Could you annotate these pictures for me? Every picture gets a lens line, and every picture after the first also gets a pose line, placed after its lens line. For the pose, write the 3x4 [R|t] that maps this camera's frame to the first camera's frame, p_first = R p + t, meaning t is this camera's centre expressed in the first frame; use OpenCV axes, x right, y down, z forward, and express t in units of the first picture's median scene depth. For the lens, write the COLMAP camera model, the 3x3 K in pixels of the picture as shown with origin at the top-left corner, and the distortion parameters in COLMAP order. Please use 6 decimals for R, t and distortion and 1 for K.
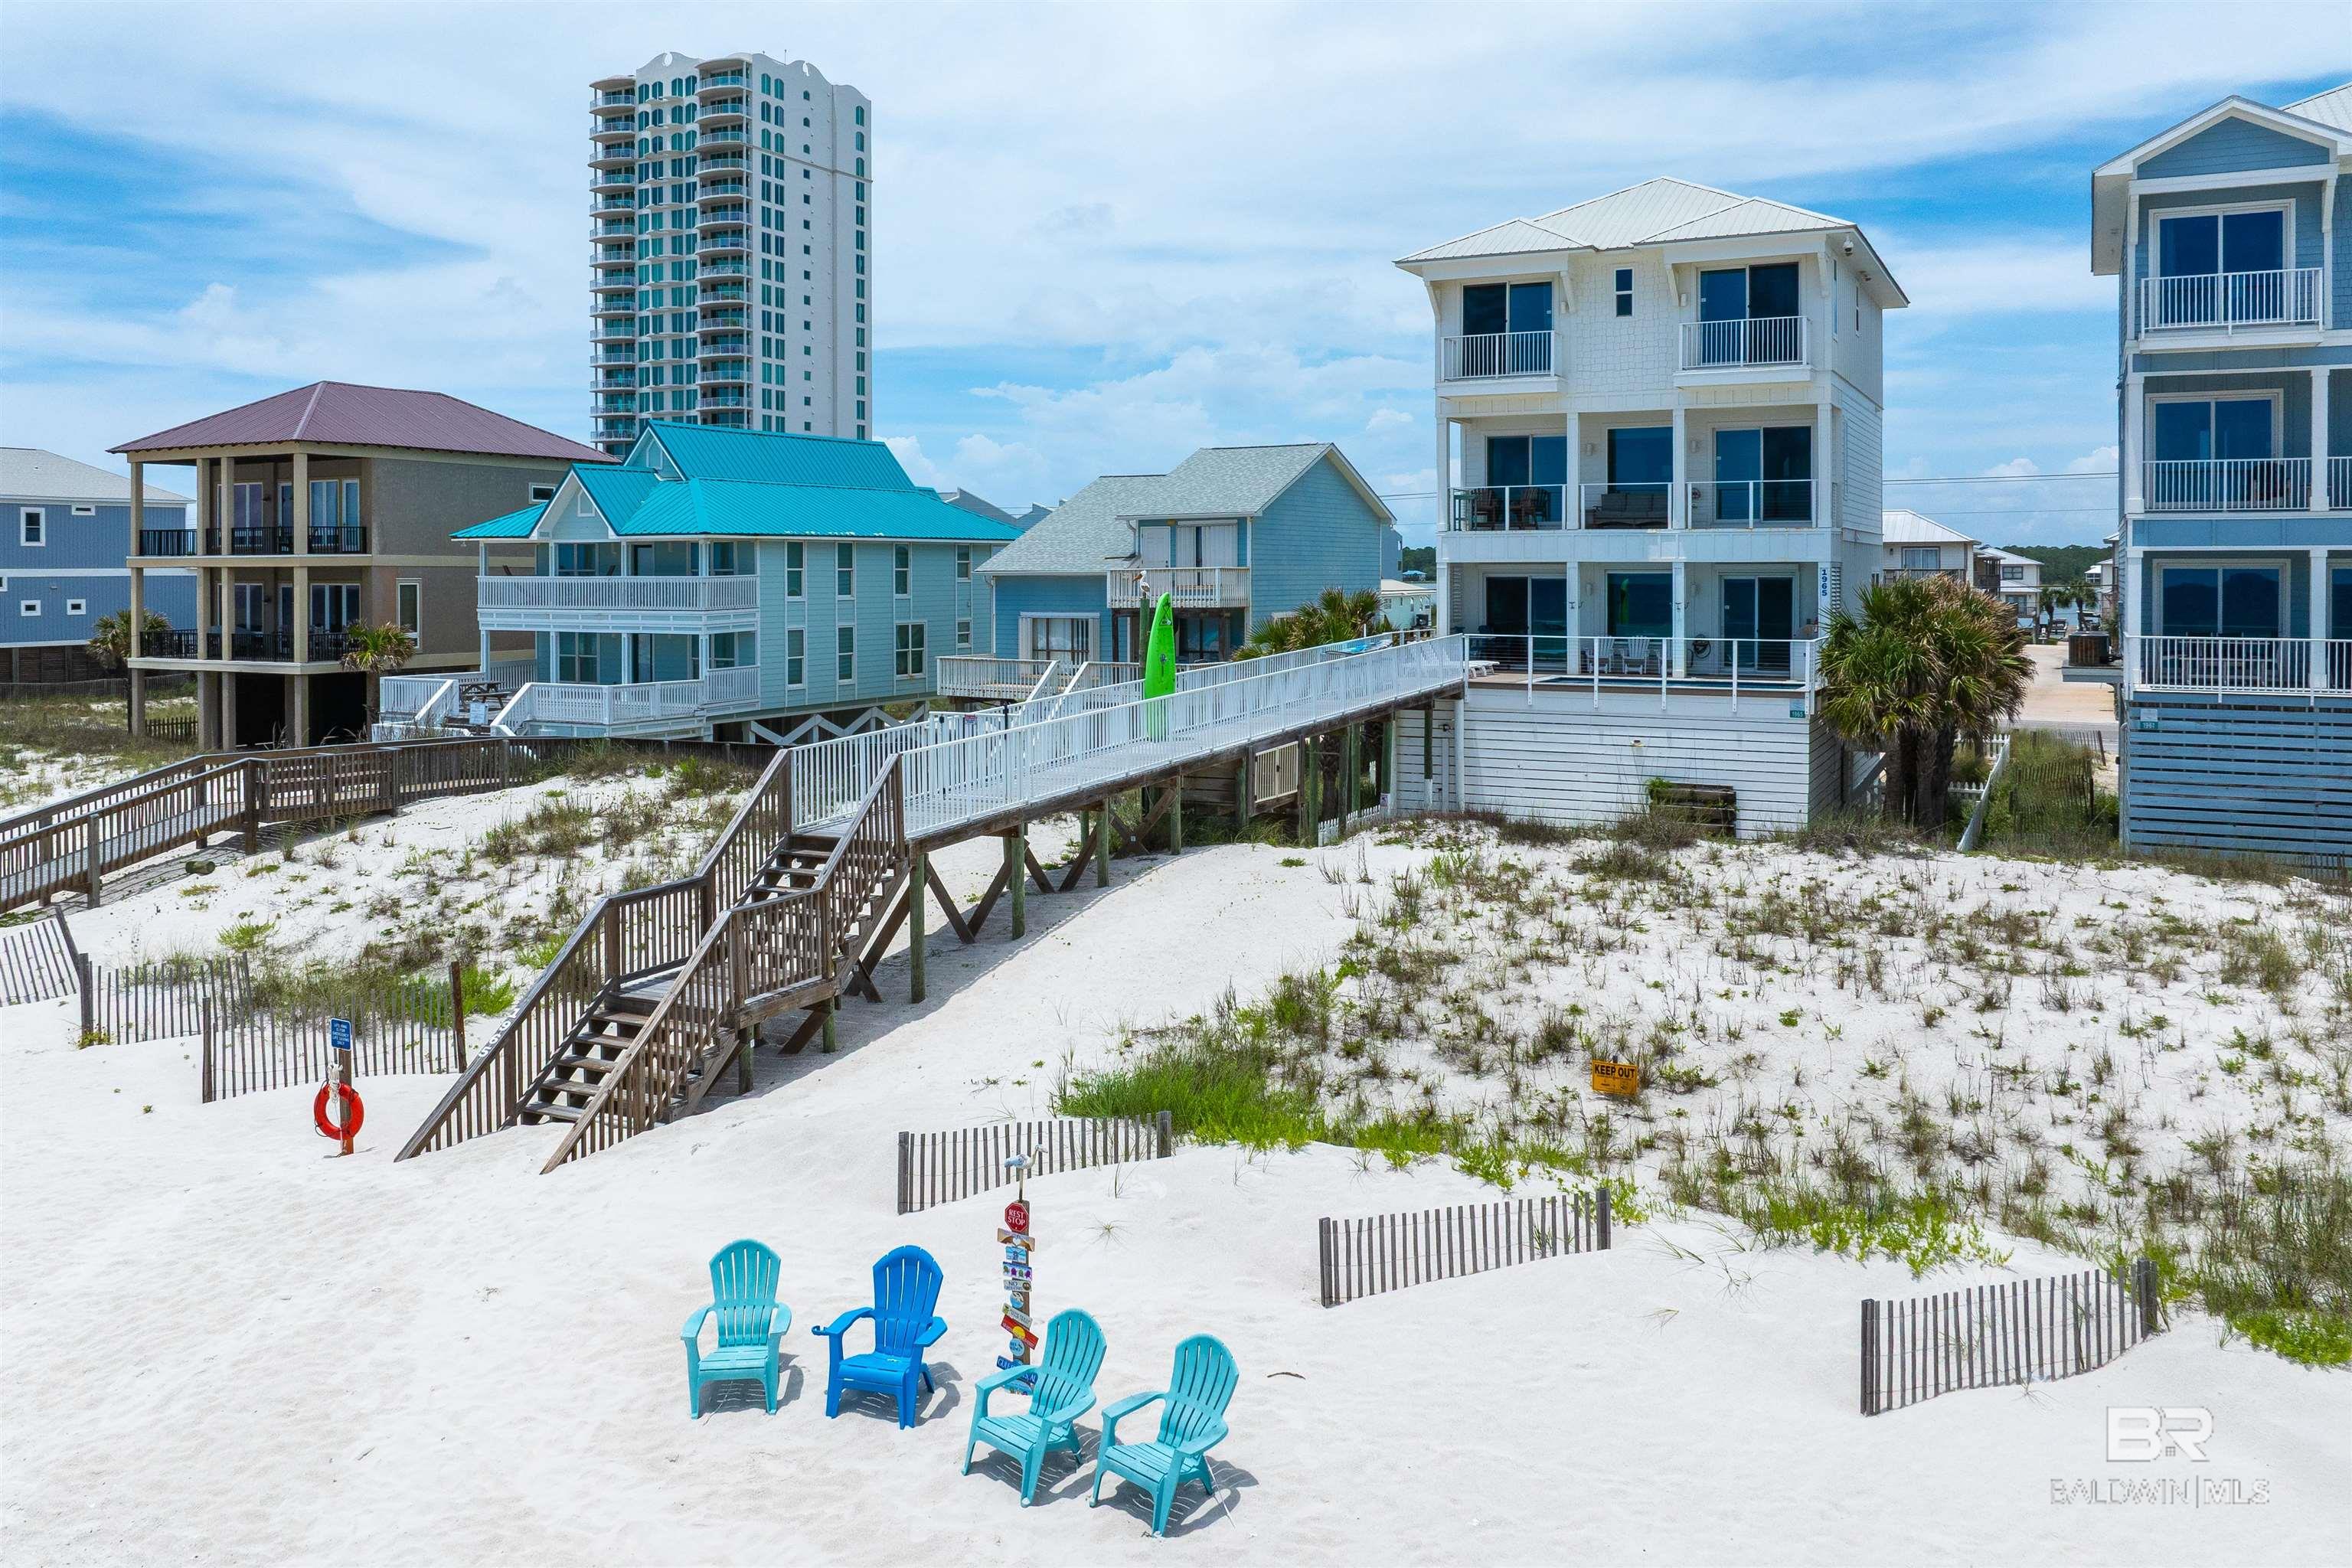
lens RADIAL K [[1740.6, 0, 1103.8], [0, 1740.6, 576.6], [0, 0, 1]] dist [-0.034019, 0.009003]
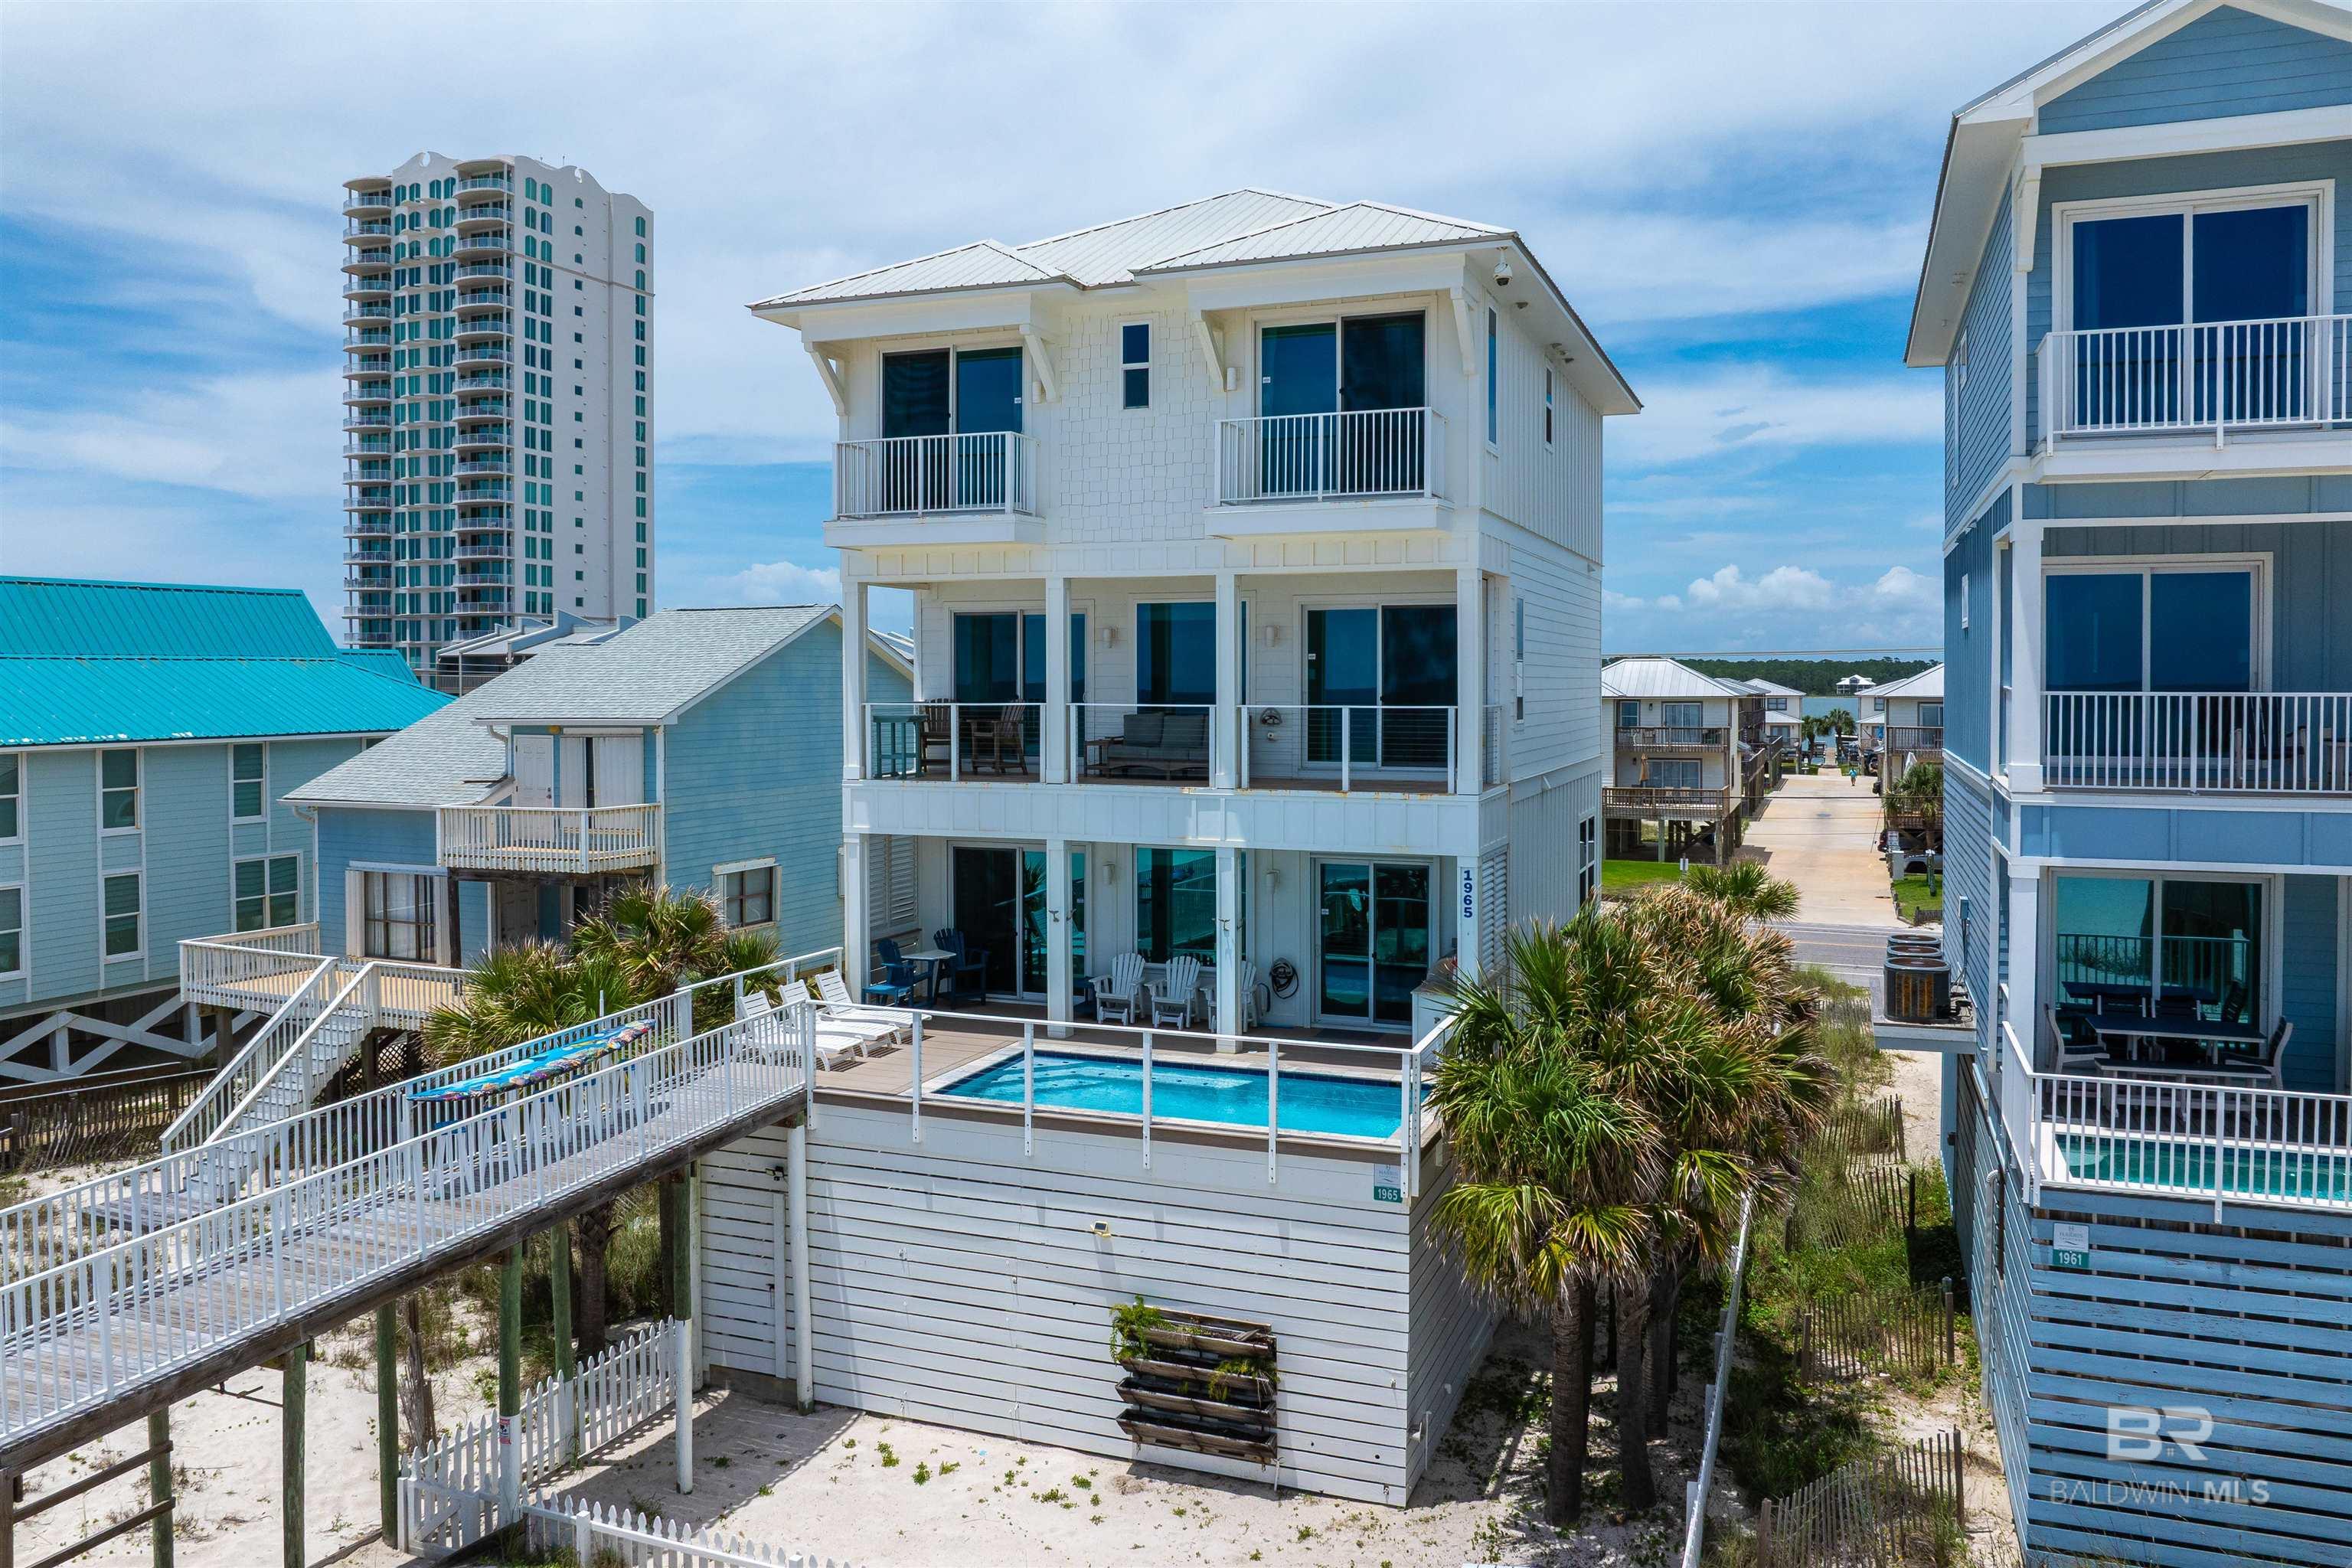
lens RADIAL K [[1666.7, 0, 1146.5], [0, 1666.7, 700.9], [0, 0, 1]] dist [-0.039800, 0.015638]
pose [[0.992737, -0.002891, 0.120273, 0.290981], [0.002251, 0.999983, 0.005463, -0.070930], [-0.120287, -0.005152, 0.992726, 0.565471]]
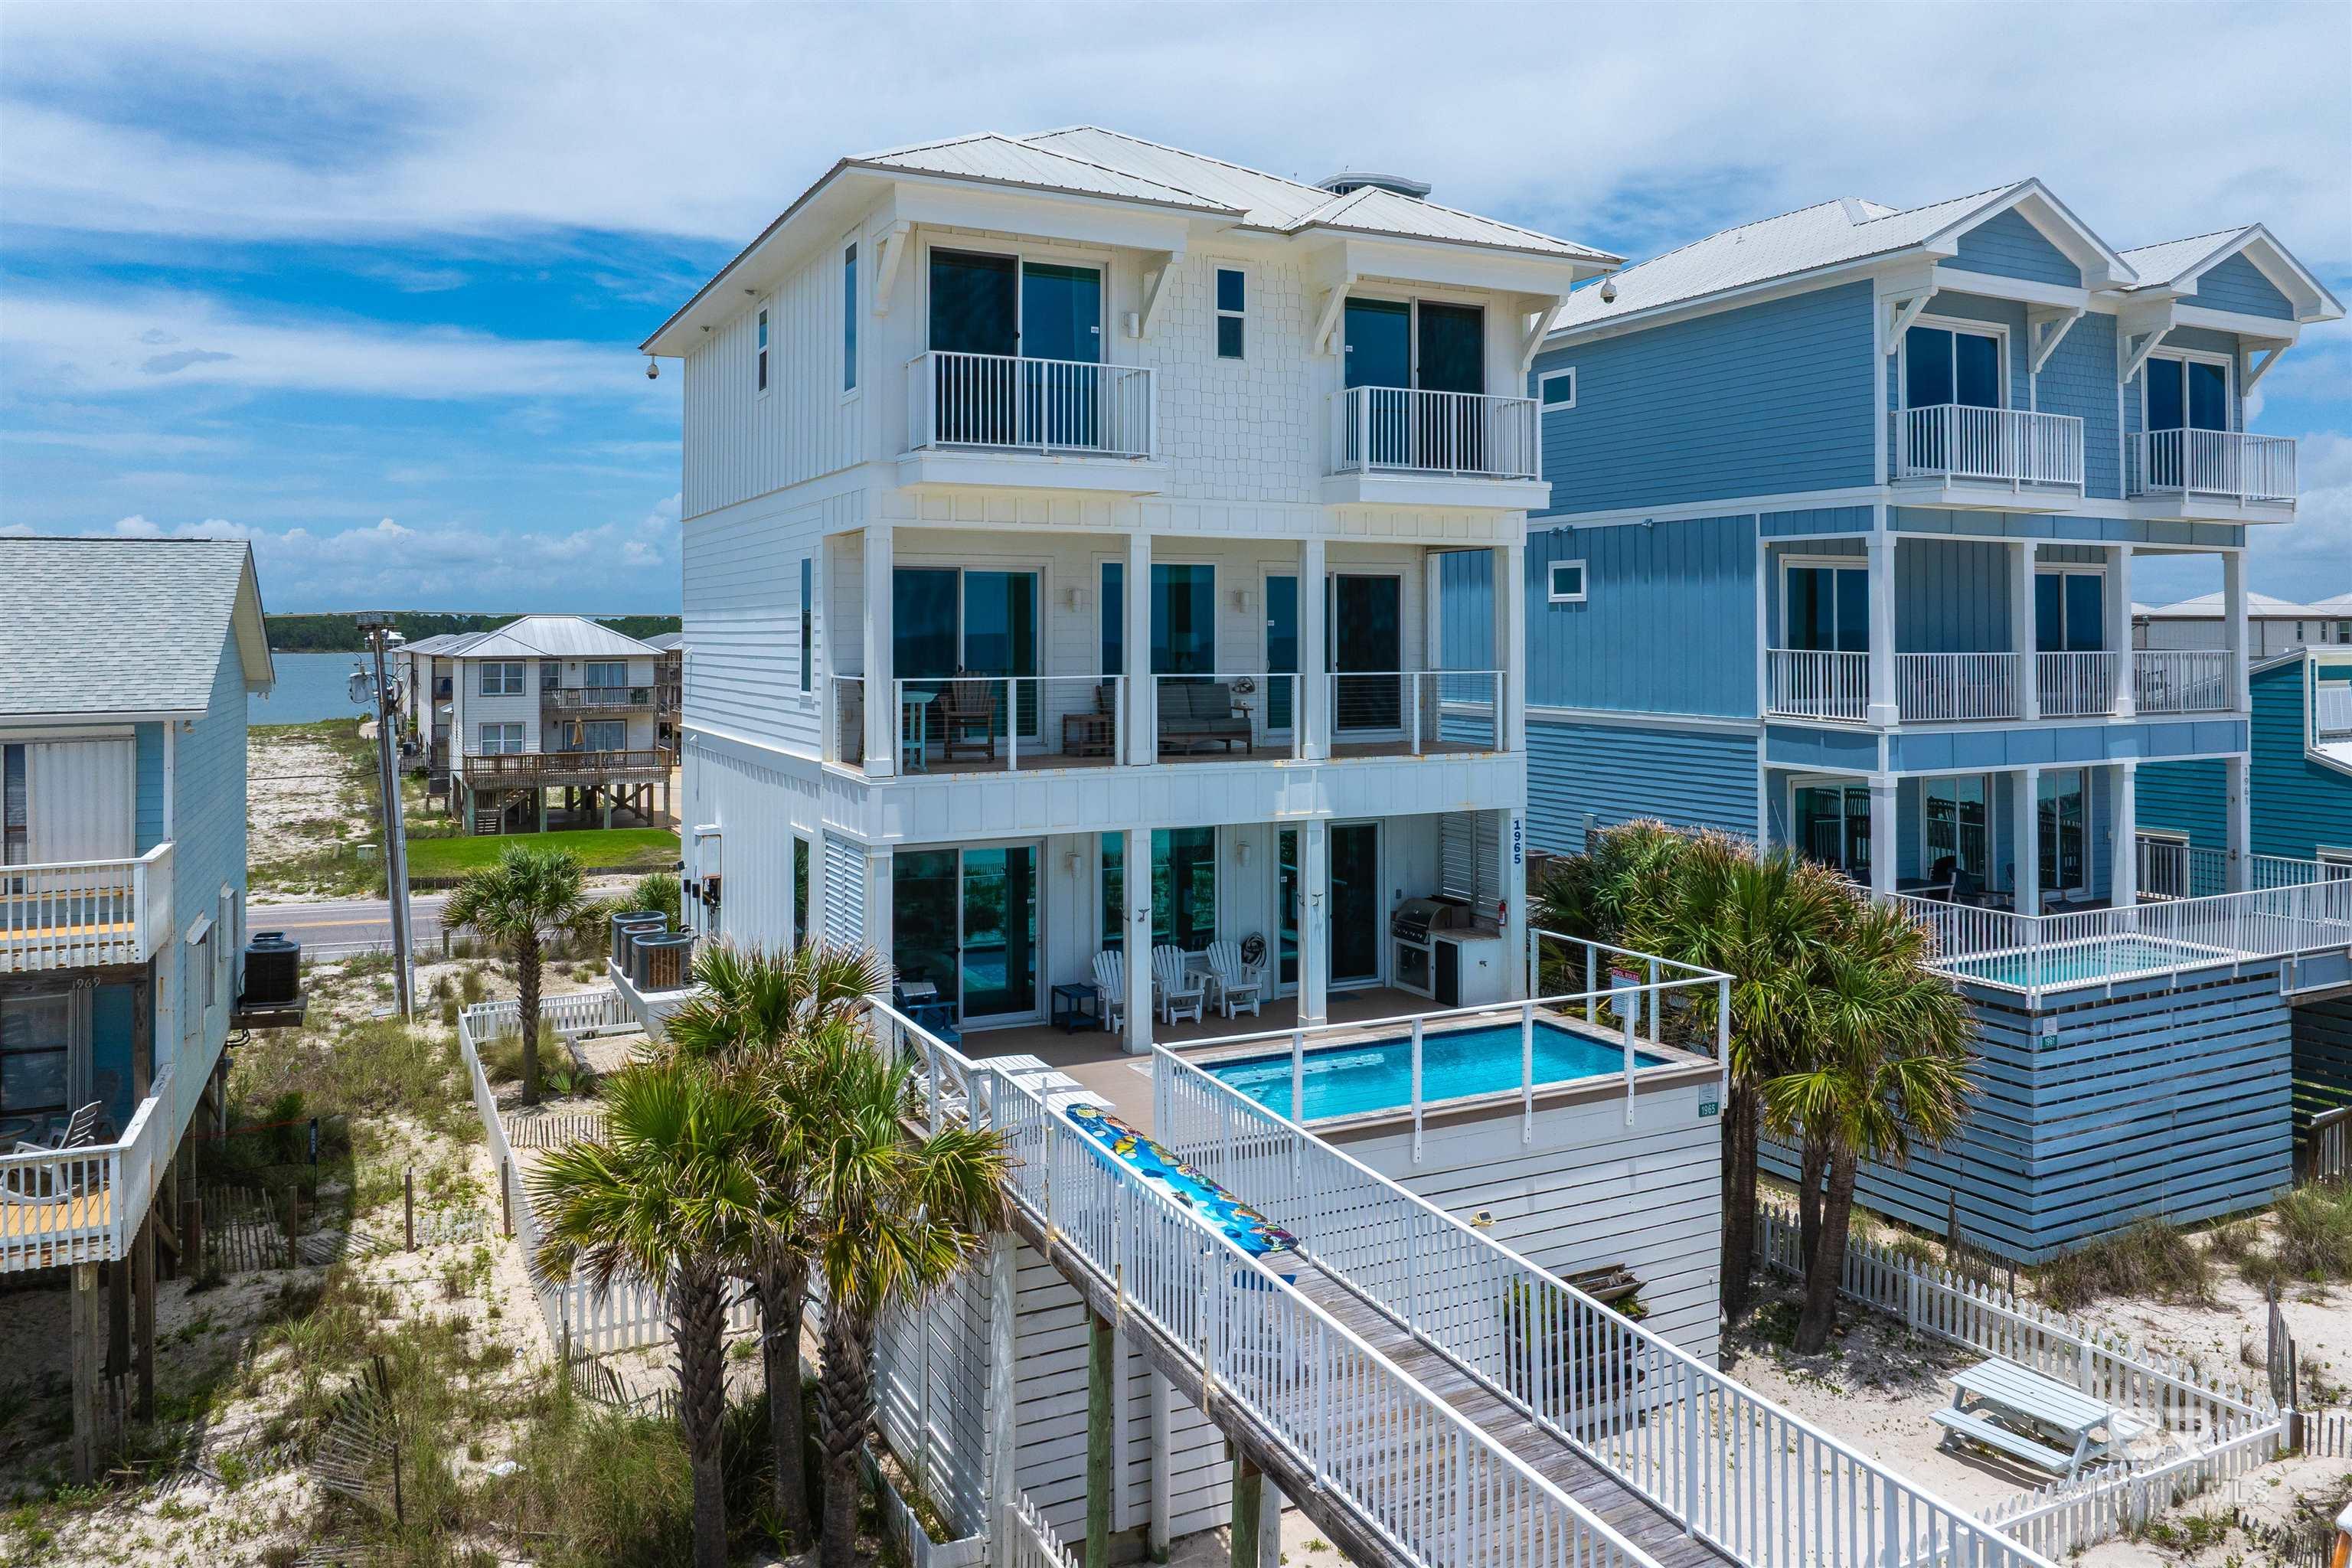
lens RADIAL K [[1666.7, 0, 1133.8], [0, 1666.7, 612.3], [0, 0, 1]] dist [-0.039800, 0.015638]
pose [[0.580911, 0.009368, 0.813913, -0.156089], [0.007425, 0.999831, -0.016807, -0.078974], [-0.813933, 0.015807, 0.580743, 0.893134]]
